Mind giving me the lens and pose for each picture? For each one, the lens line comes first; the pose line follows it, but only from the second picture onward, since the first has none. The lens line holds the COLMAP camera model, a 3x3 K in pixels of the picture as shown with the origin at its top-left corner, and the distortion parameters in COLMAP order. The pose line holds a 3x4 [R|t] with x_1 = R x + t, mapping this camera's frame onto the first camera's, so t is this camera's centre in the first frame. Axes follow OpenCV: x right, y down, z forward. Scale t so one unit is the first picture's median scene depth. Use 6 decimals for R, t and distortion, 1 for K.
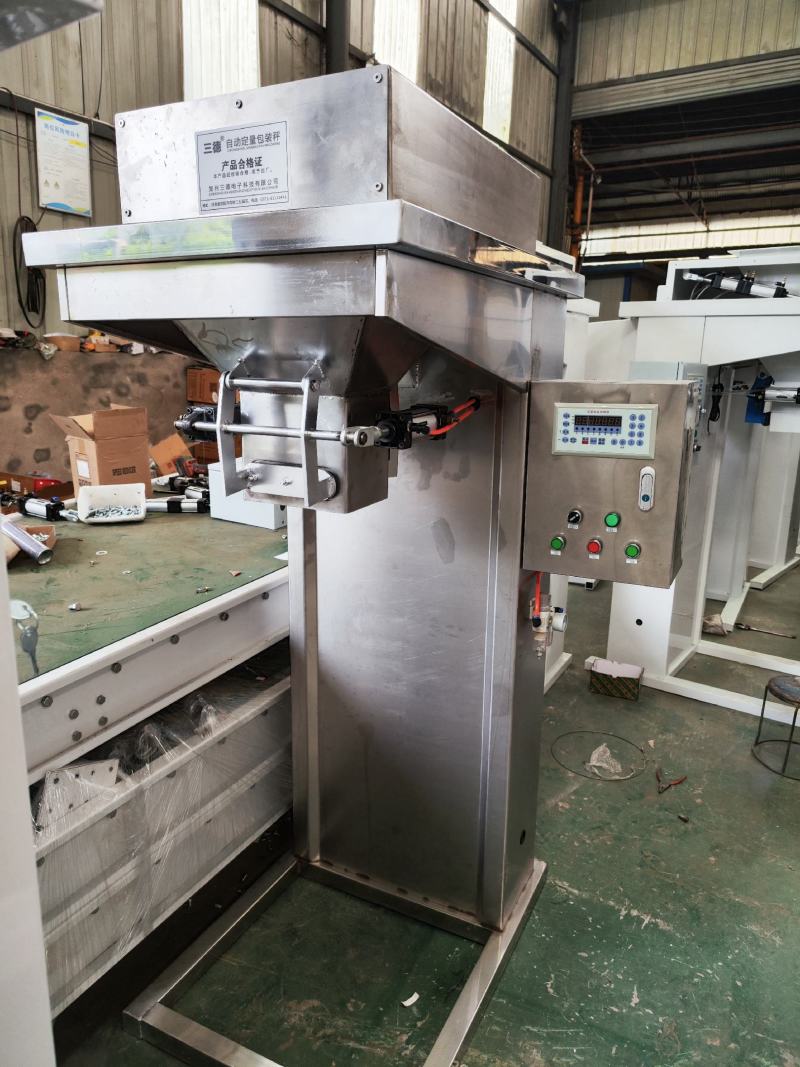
lens RADIAL K [[752.3, 0, 400.0], [0, 752.3, 533.5], [0, 0, 1]] dist [0.026063, -0.005916]
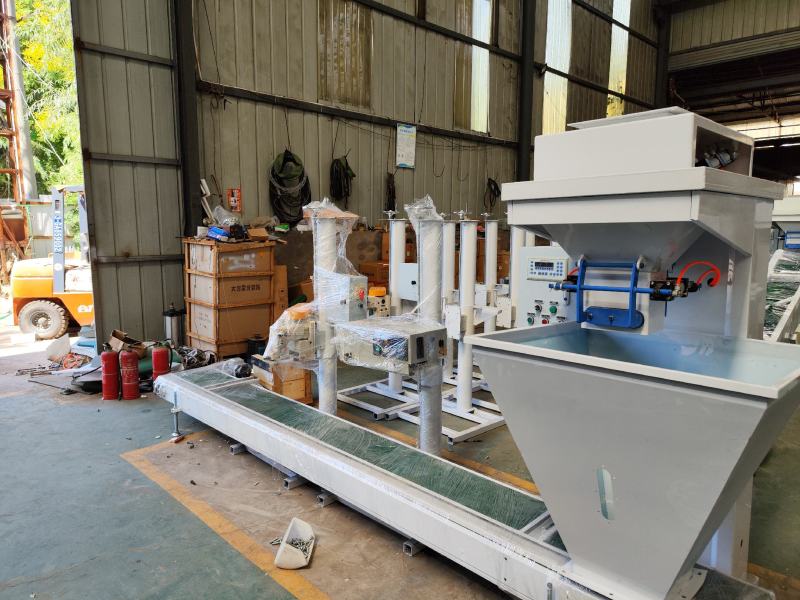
lens RADIAL K [[564.1, 0, 404.4], [0, 564.1, 305.0], [0, 0, 1]] dist [0.026063, -0.005916]
pose [[0.974685, 0.006423, -0.223489, -0.229084], [-0.025543, 0.996241, -0.082768, 0.249147], [0.222117, 0.086381, 0.971186, -1.355317]]
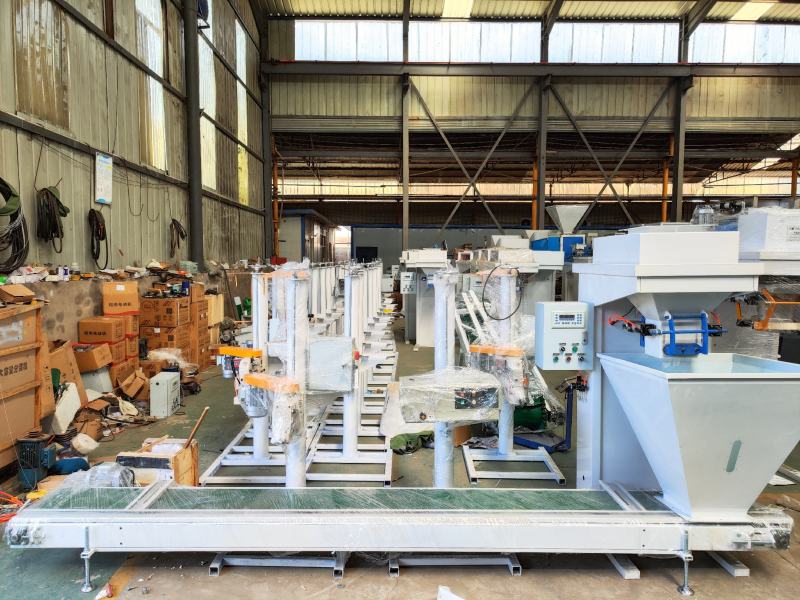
lens RADIAL K [[556.2, 0, 408.7], [0, 556.2, 301.9], [0, 0, 1]] dist [0.018725, -0.002234]
pose [[0.833714, -0.064053, 0.548469, -1.554635], [0.138683, 0.985703, -0.095693, 0.095471], [-0.534498, 0.155844, 0.830677, -1.219472]]
